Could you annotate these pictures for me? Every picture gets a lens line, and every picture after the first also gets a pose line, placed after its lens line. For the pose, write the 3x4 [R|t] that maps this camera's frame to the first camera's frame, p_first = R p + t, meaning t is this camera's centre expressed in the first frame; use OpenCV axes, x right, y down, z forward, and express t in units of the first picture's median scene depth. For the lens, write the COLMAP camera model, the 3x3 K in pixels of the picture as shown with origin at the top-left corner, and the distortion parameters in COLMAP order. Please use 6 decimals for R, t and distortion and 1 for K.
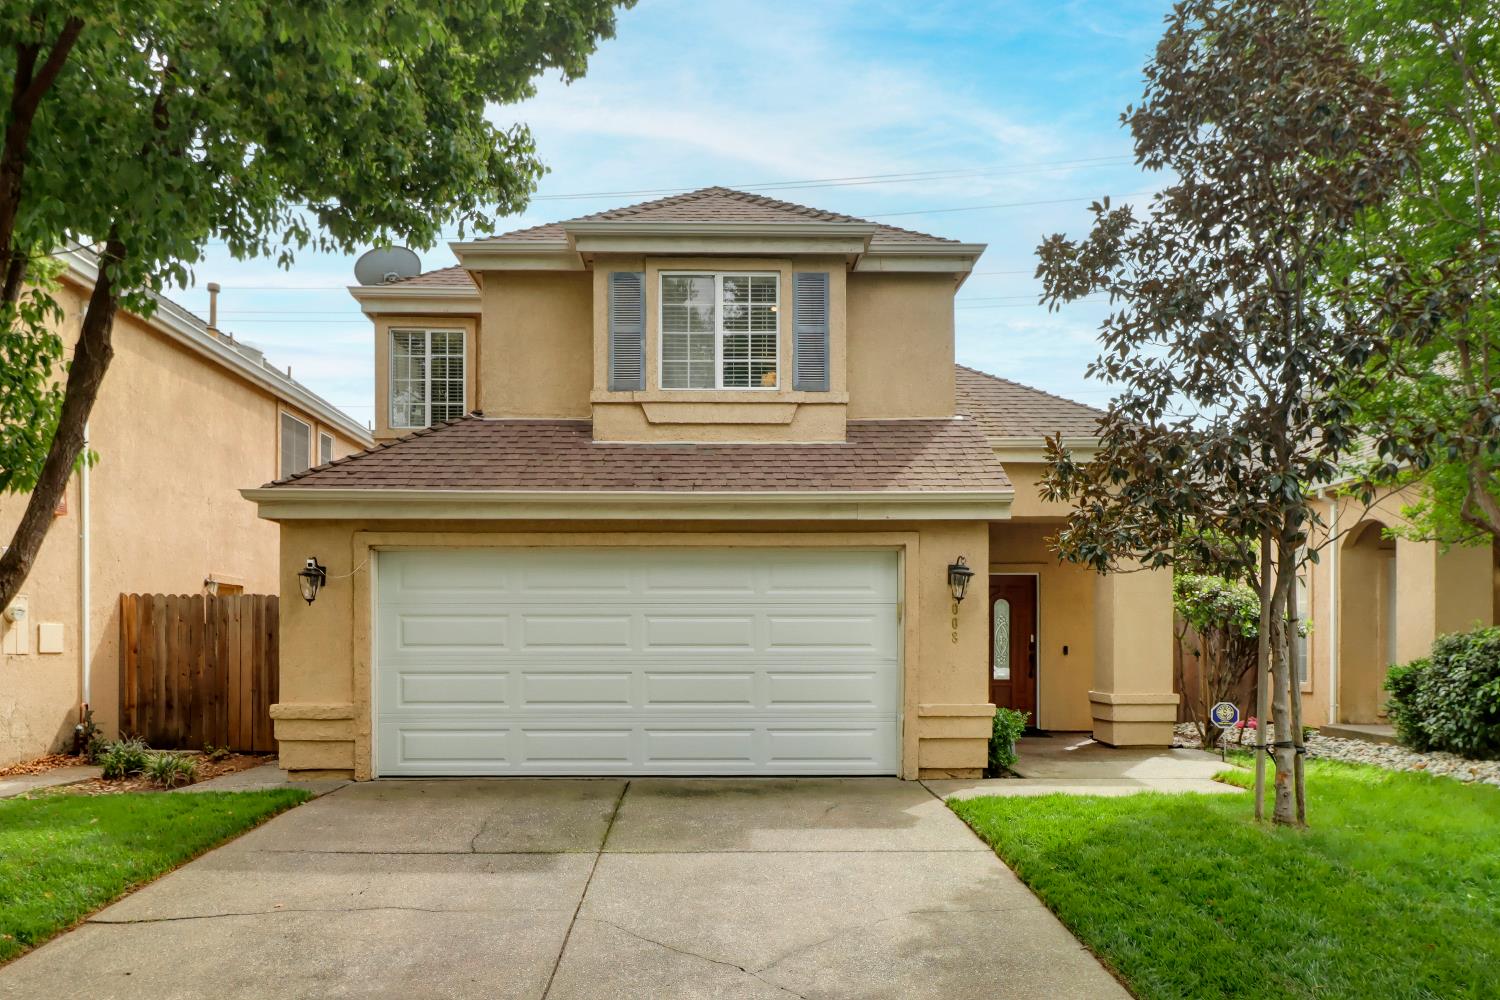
lens RADIAL K [[711.7, 0, 753.0], [0, 711.7, 477.6], [0, 0, 1]] dist [0.001481, -0.000191]
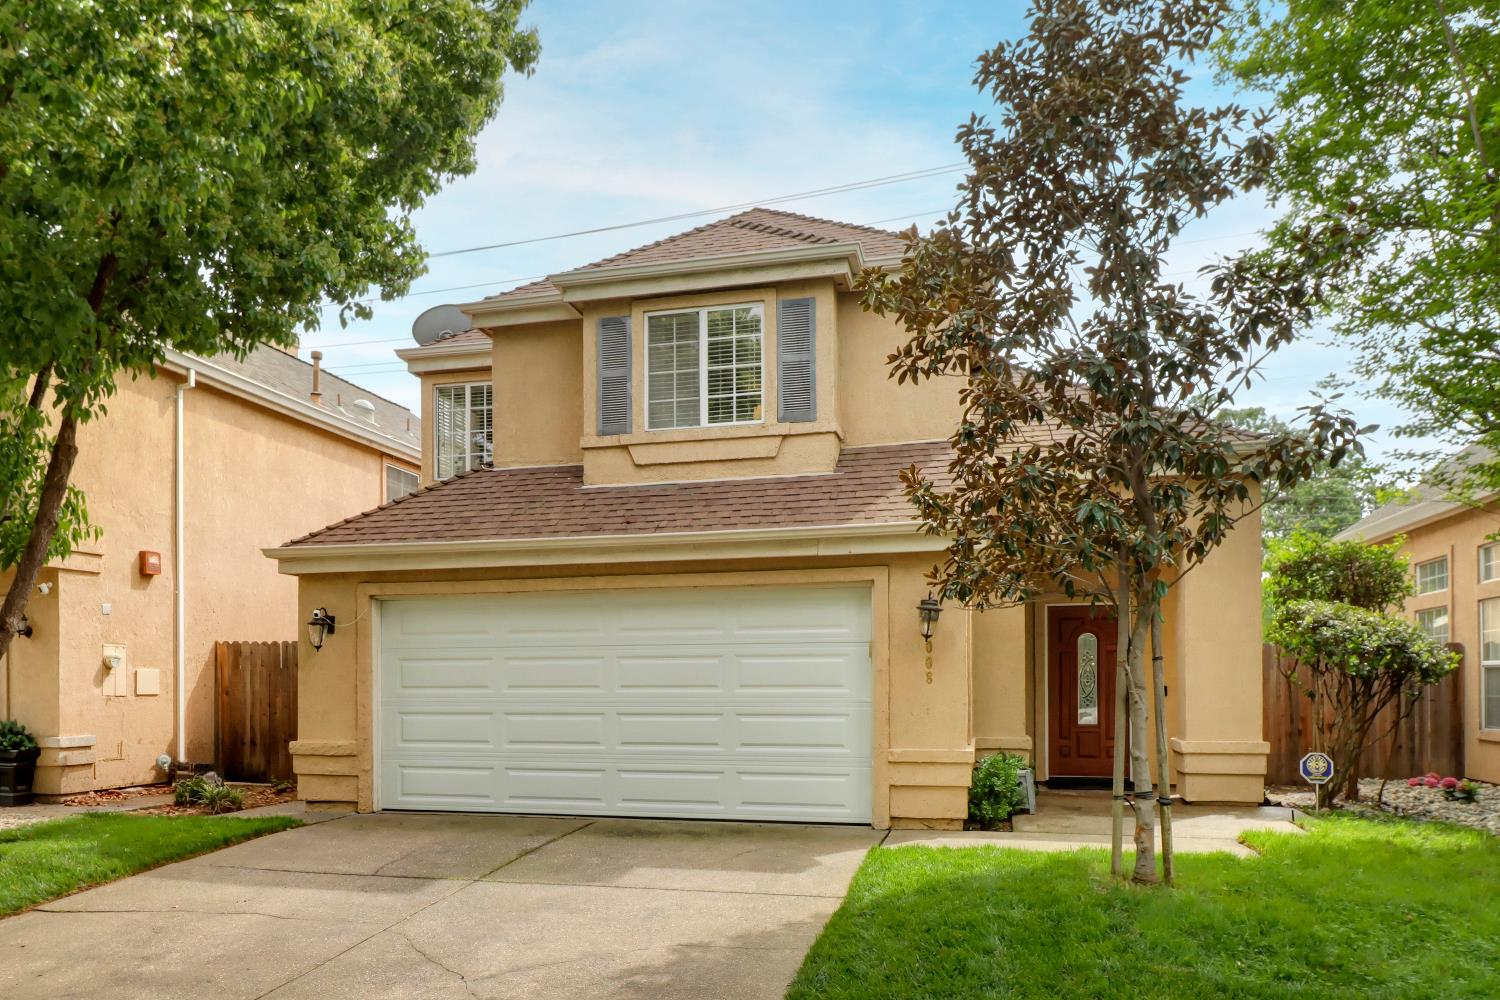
lens RADIAL K [[768.3, 0, 743.7], [0, 768.3, 492.1], [0, 0, 1]] dist [0.000966, 0.000047]
pose [[0.979436, -0.052208, -0.194884, 0.250325], [0.049241, 0.998586, -0.020043, -0.010802], [0.195654, 0.010035, 0.980622, -0.040348]]
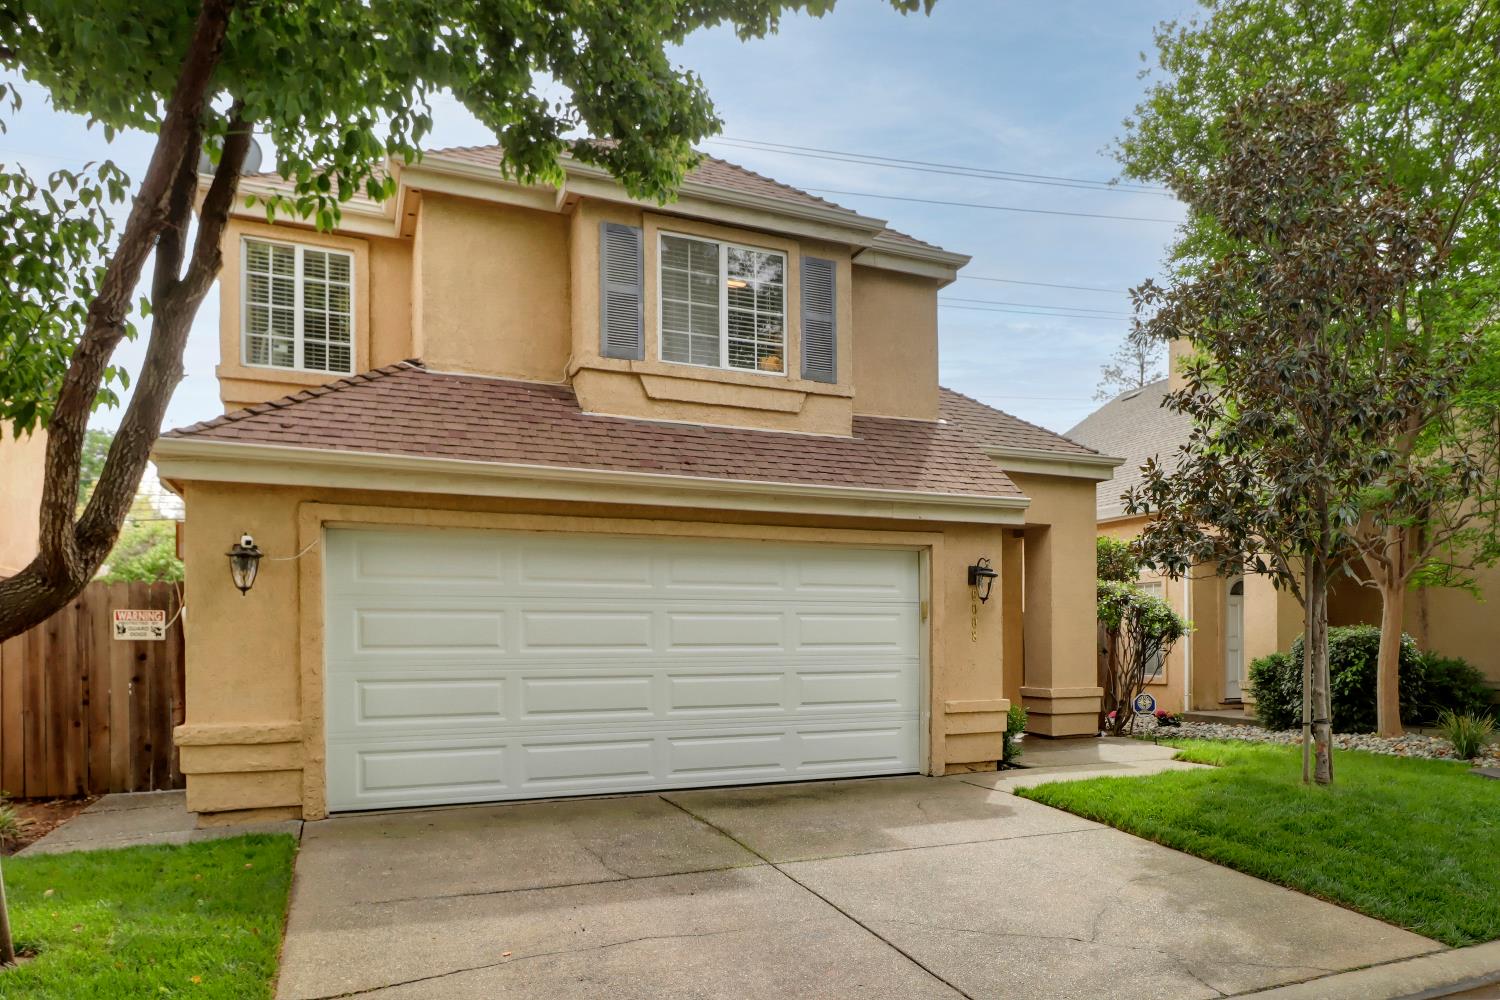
lens RADIAL K [[777.1, 0, 819.9], [0, 777.1, 455.4], [0, 0, 1]] dist [0.000628, -0.000246]
pose [[0.941736, 0.074976, 0.327891, -0.302151], [-0.071857, 0.997180, -0.021636, 0.002034], [-0.328588, -0.003186, 0.944468, 0.003090]]
